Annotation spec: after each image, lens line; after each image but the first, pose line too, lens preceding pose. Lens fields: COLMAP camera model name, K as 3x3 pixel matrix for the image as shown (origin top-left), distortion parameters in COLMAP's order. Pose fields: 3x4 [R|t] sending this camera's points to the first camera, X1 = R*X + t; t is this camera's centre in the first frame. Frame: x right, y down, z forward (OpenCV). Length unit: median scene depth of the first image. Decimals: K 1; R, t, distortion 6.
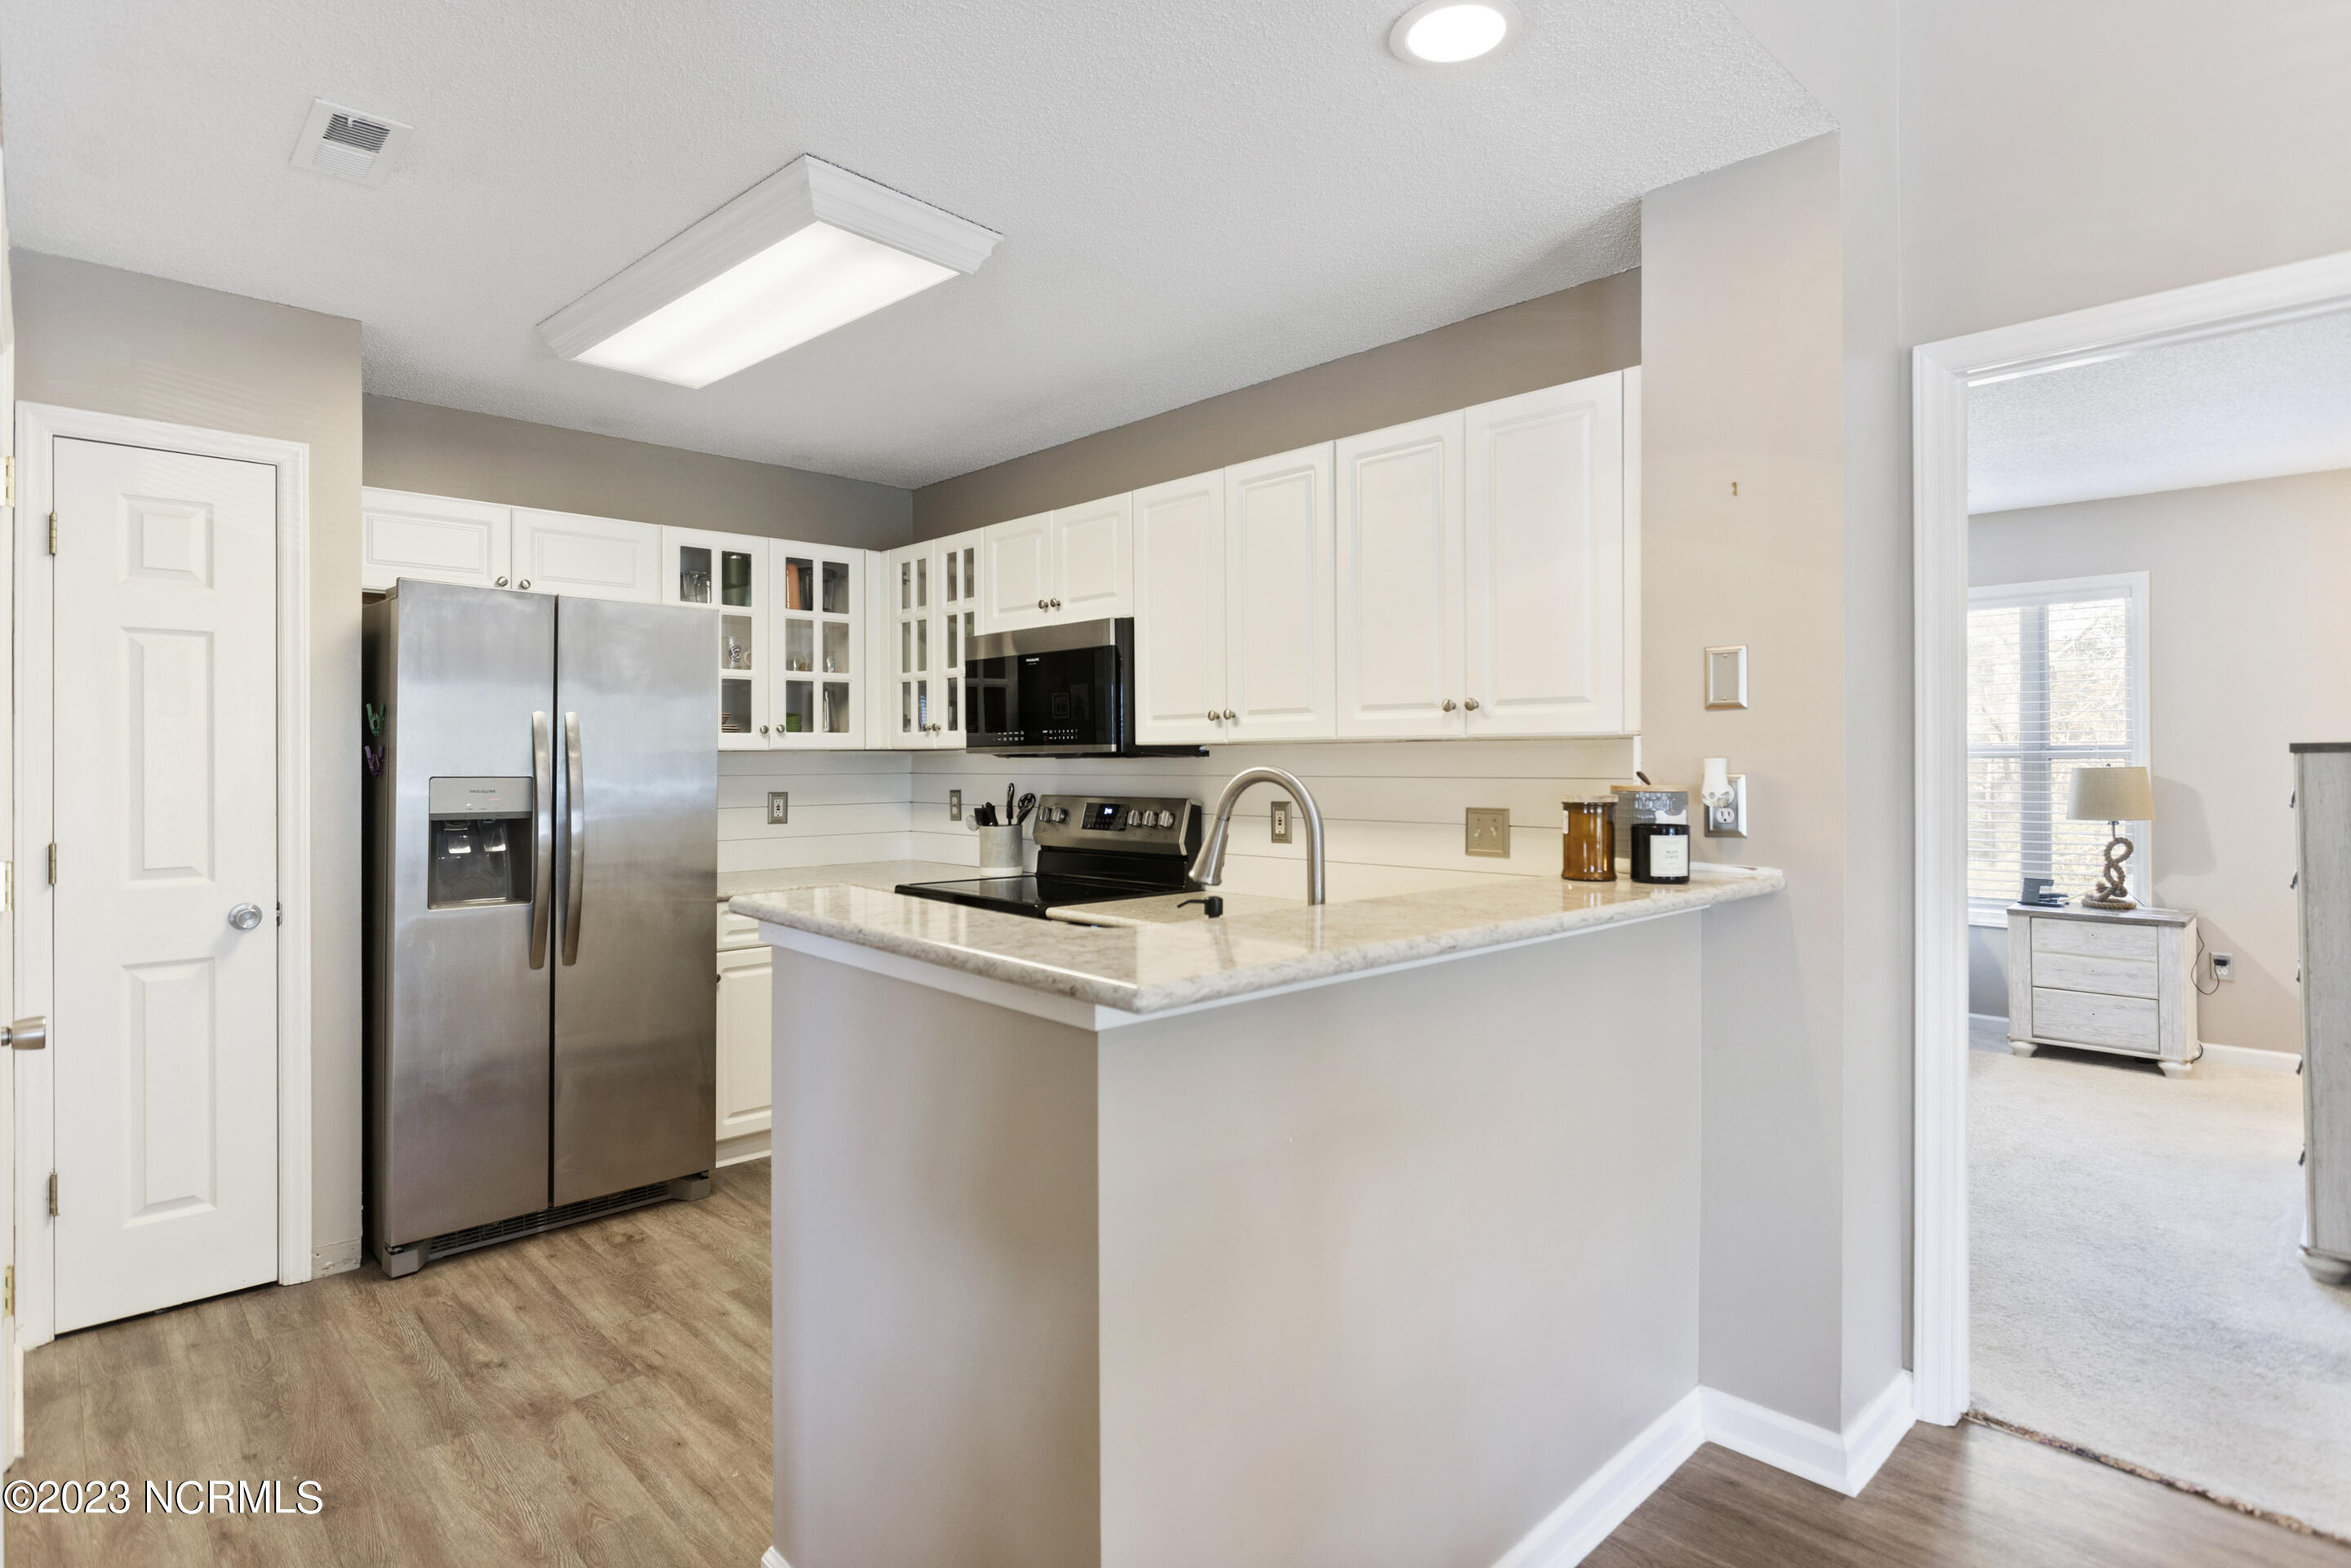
lens RADIAL K [[1202.5, 0, 1173.6], [0, 1202.5, 760.8], [0, 0, 1]] dist [-0.003118, -0.001990]
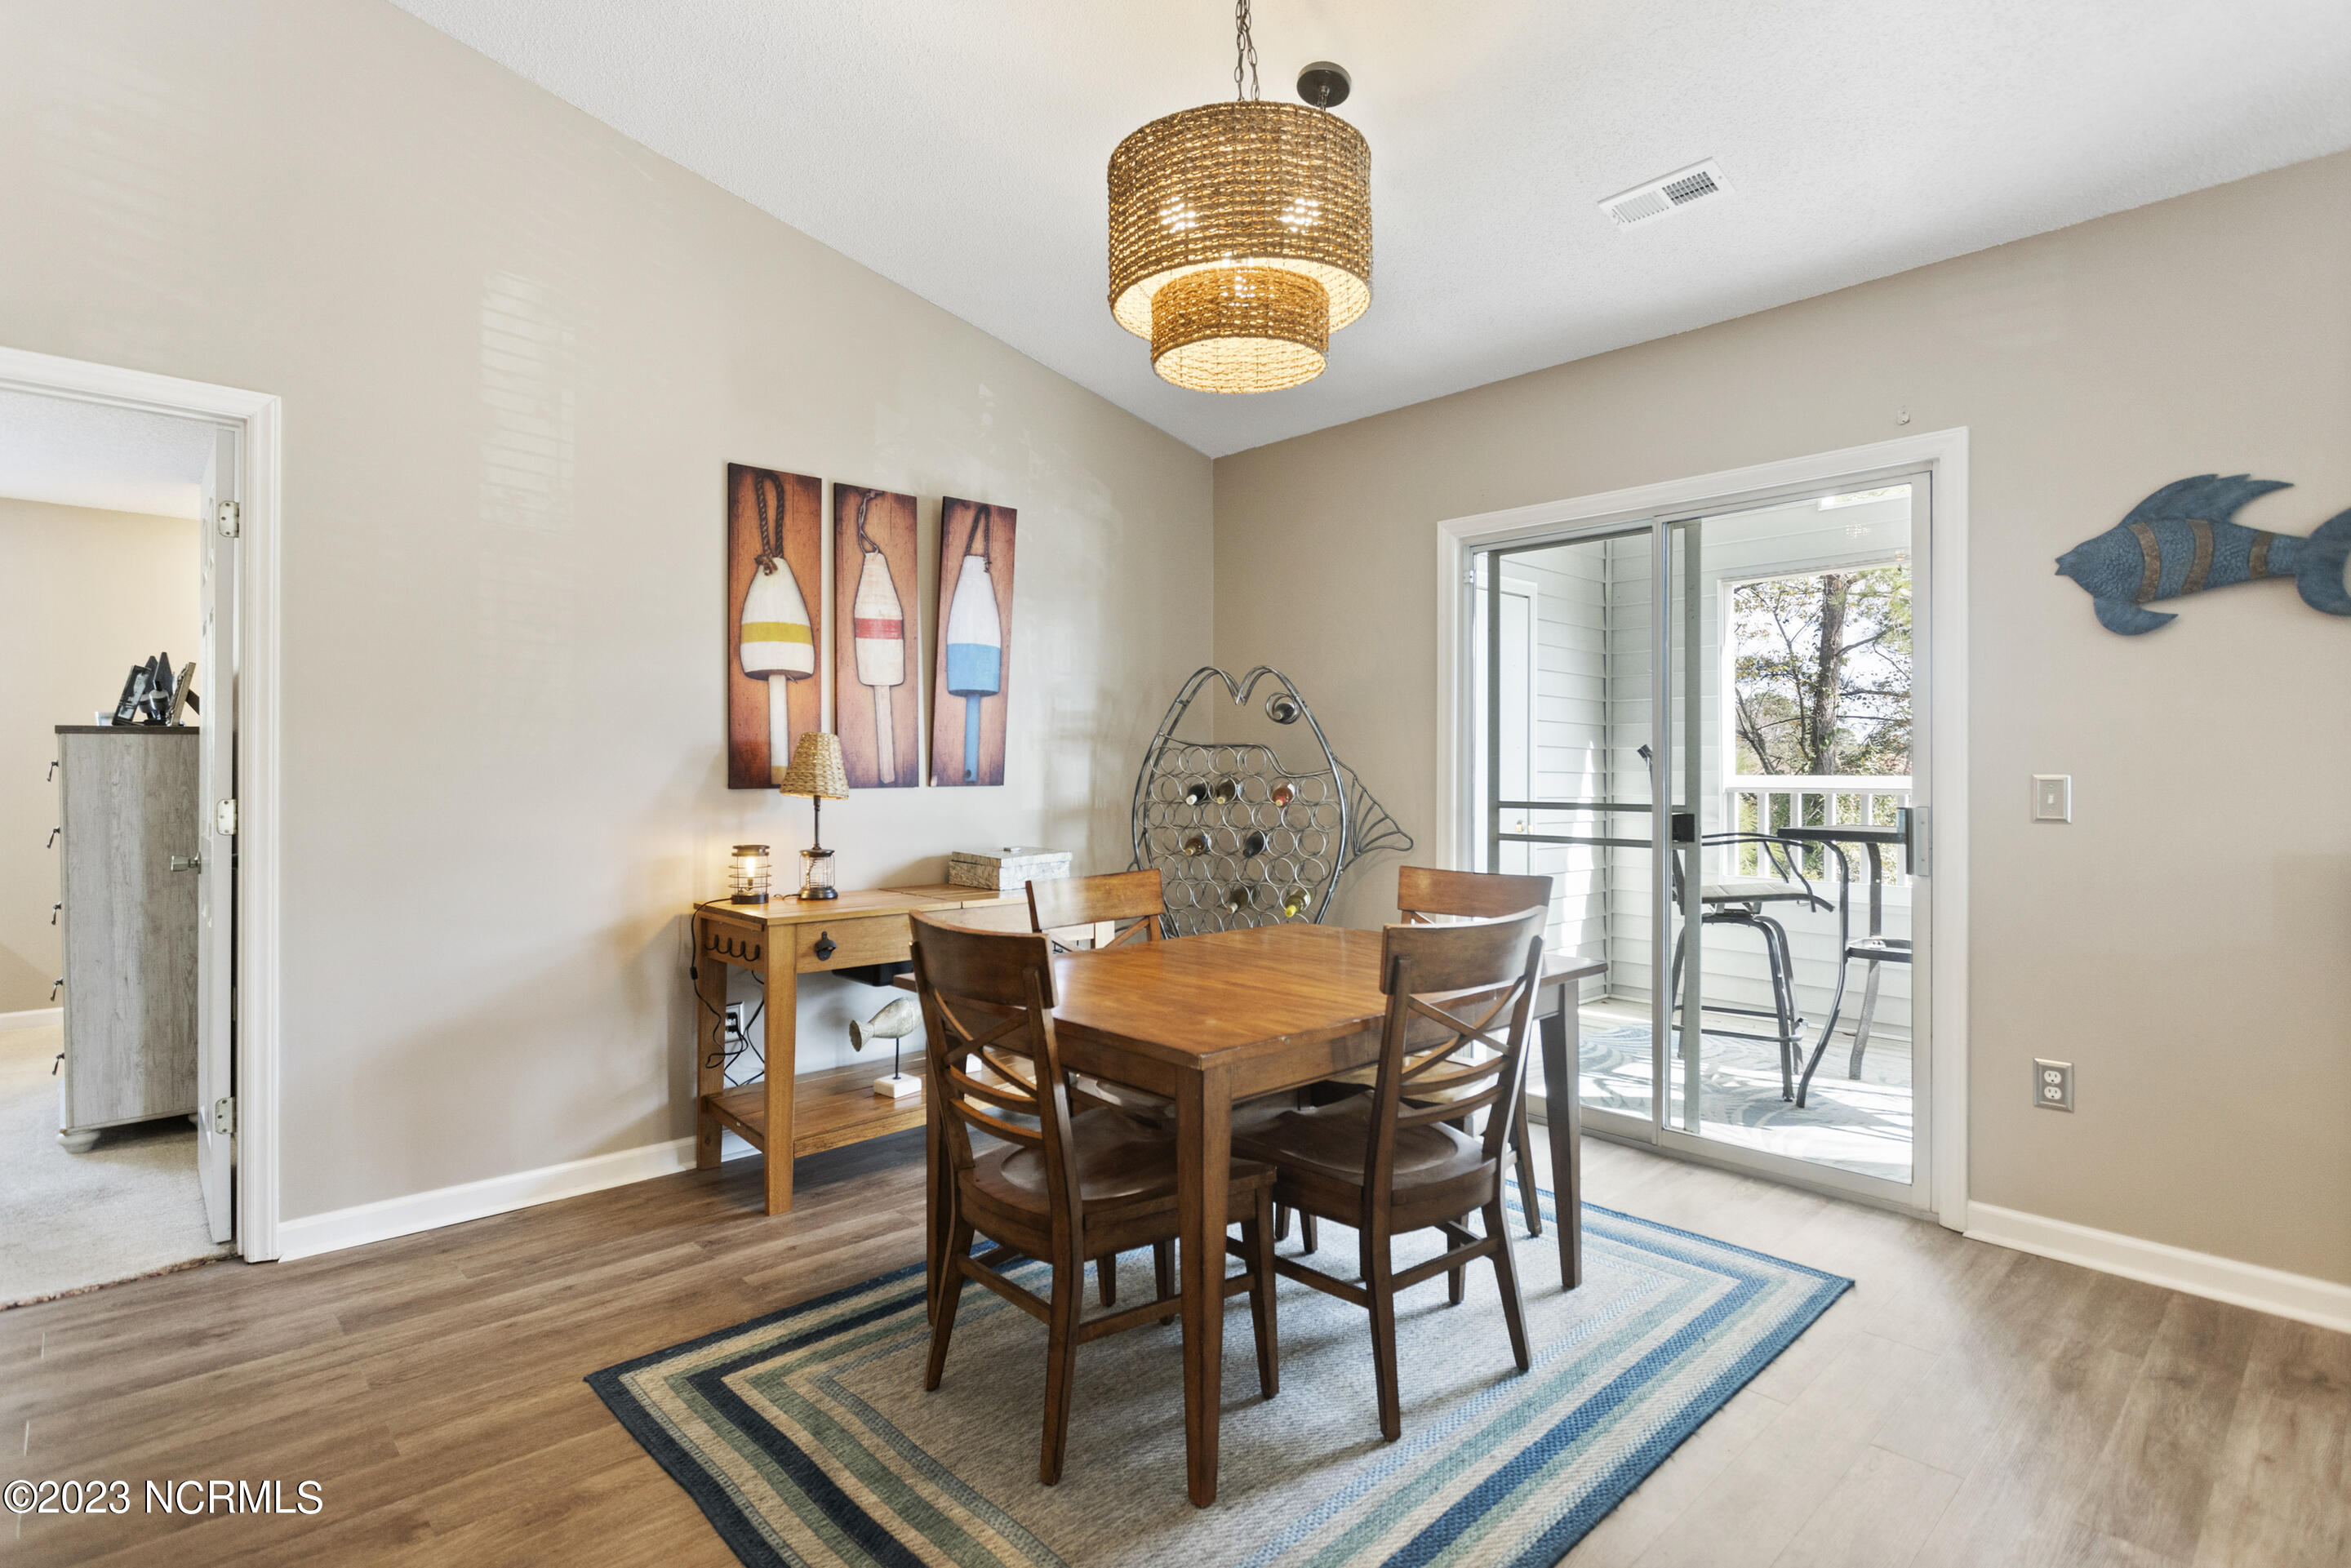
lens RADIAL K [[1132.6, 0, 1177.4], [0, 1132.6, 759.2], [0, 0, 1]] dist [-0.013143, 0.001751]
pose [[-0.002849, 0.013395, 0.999906, -0.192008], [0.002577, 0.999907, -0.013387, 0.032593], [-0.999993, 0.002538, -0.002883, -0.132433]]
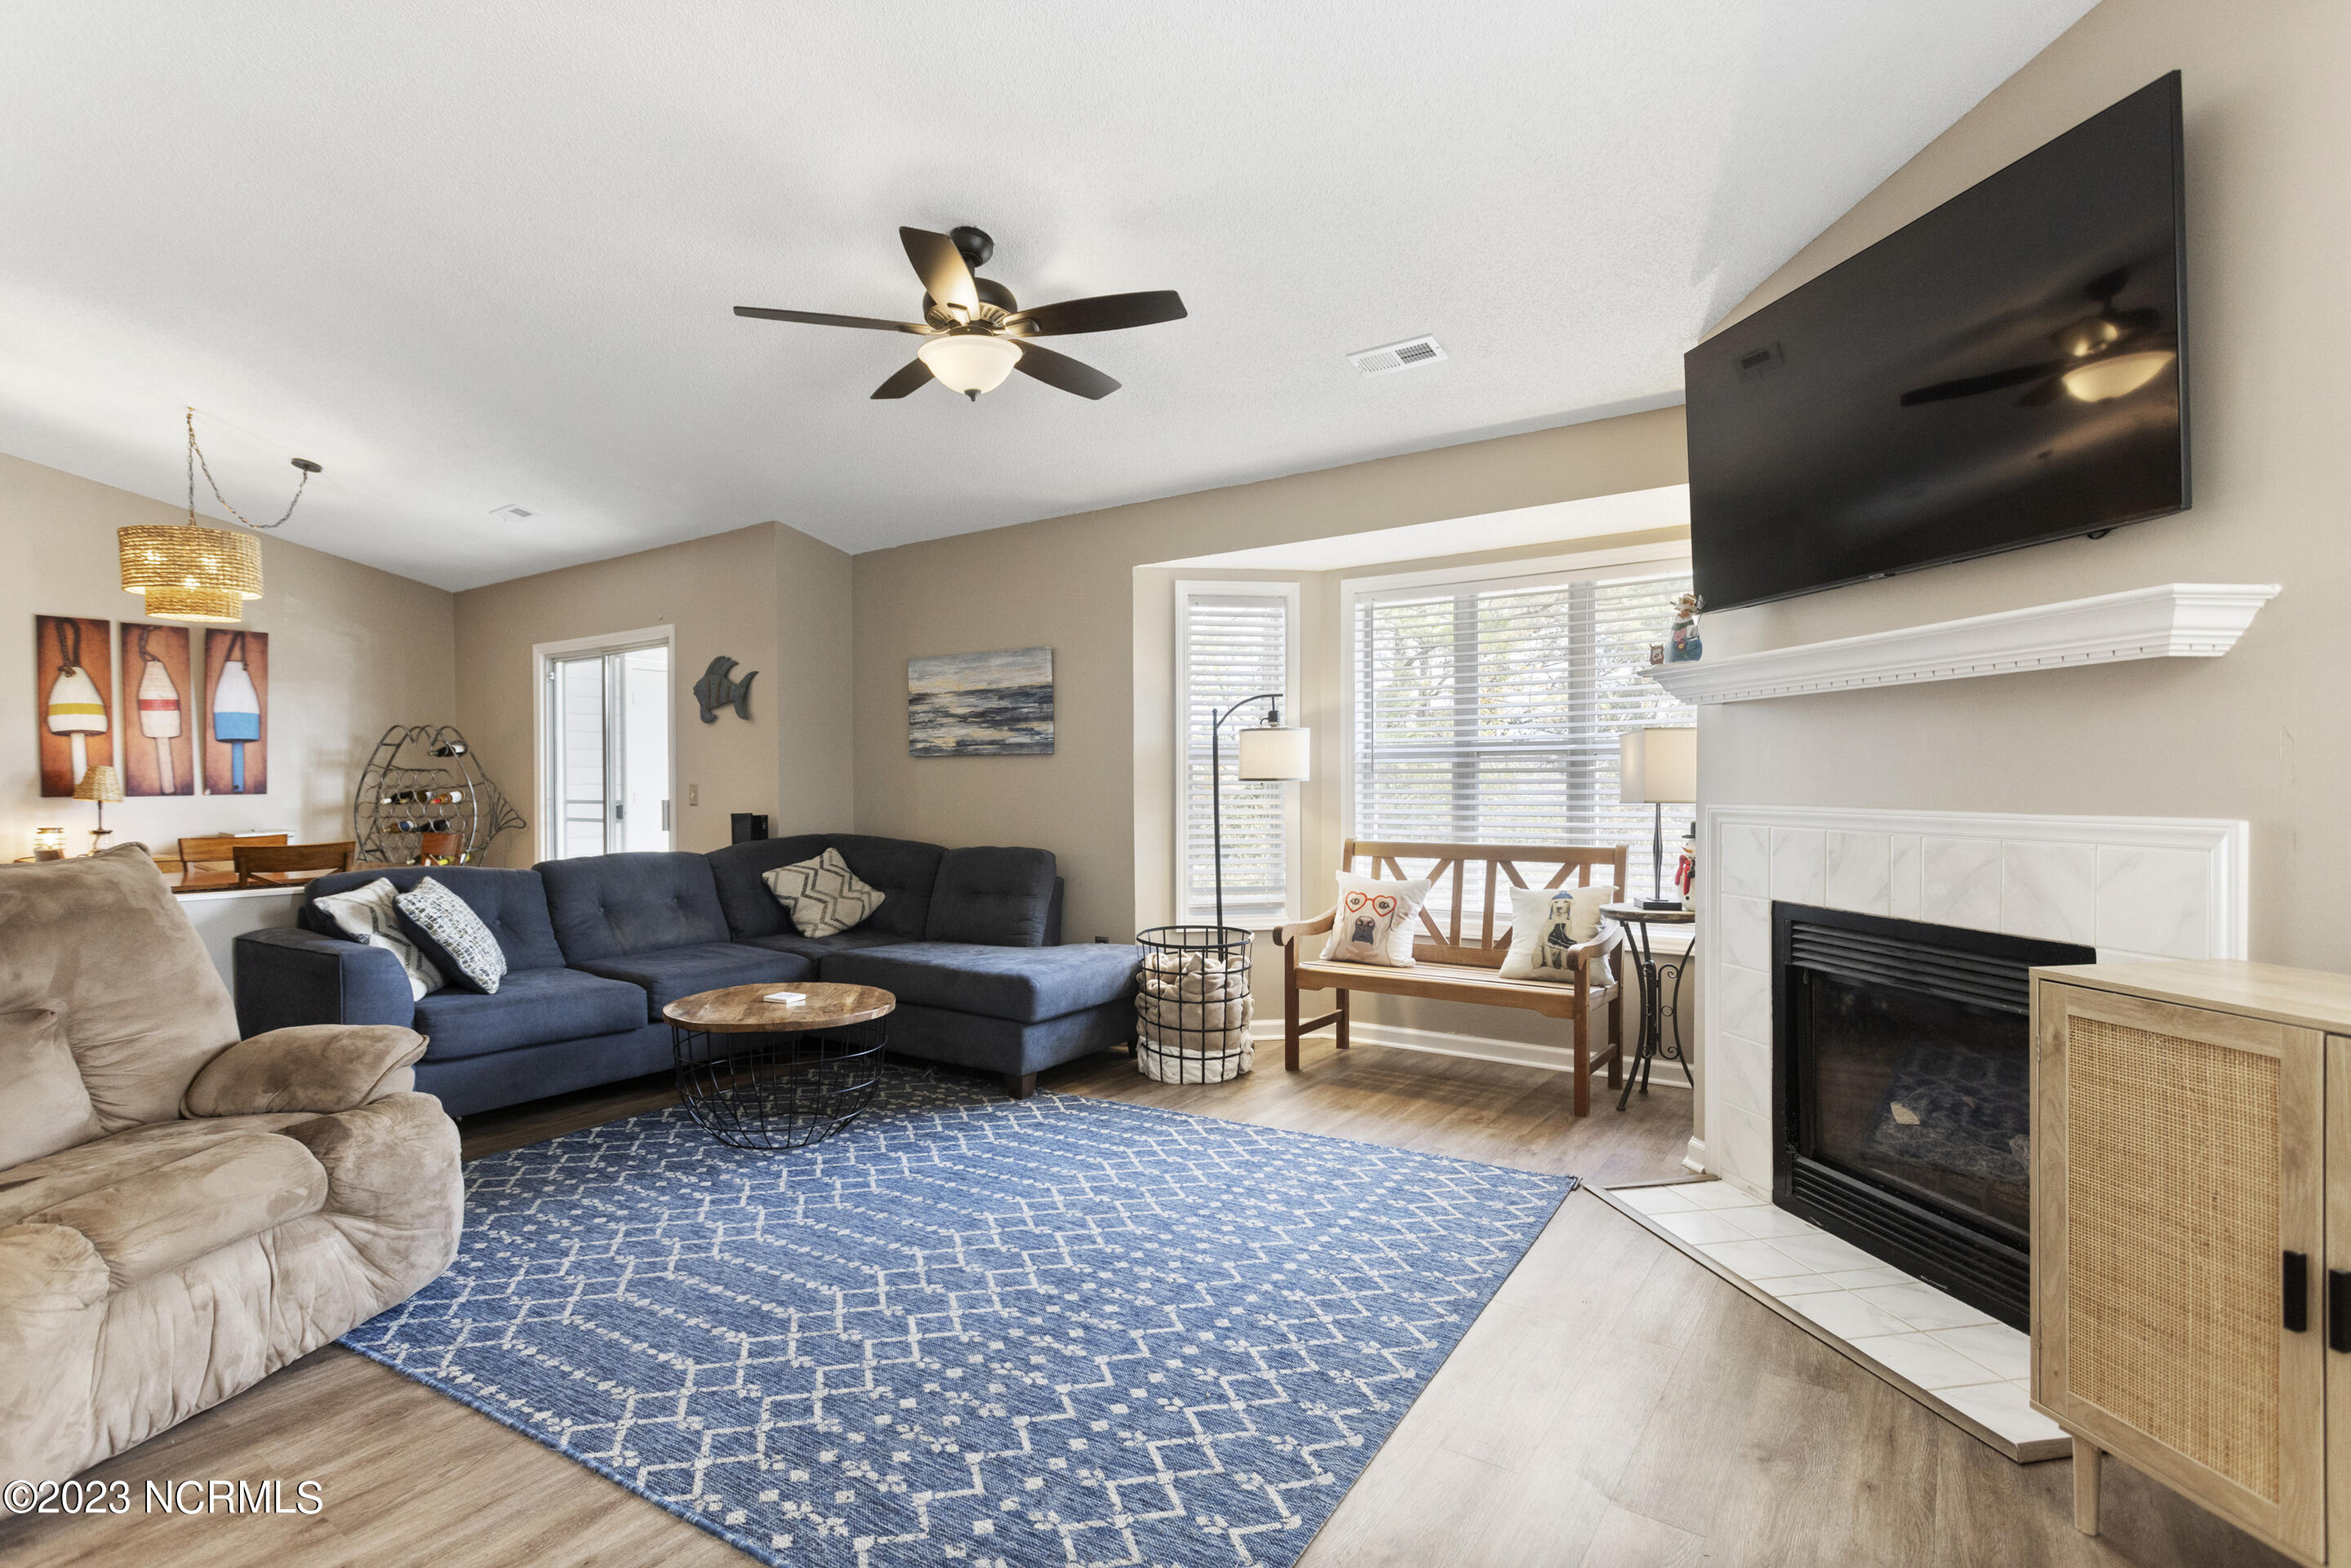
lens RADIAL K [[1120.0, 0, 1162.1], [0, 1120.0, 790.7], [0, 0, 1]] dist [-0.000958, 0.002557]
pose [[-0.202069, -0.001160, 0.979371, -1.339029], [0.010813, 0.999936, 0.003415, 0.048577], [-0.979312, 0.011280, -0.202044, -1.159555]]
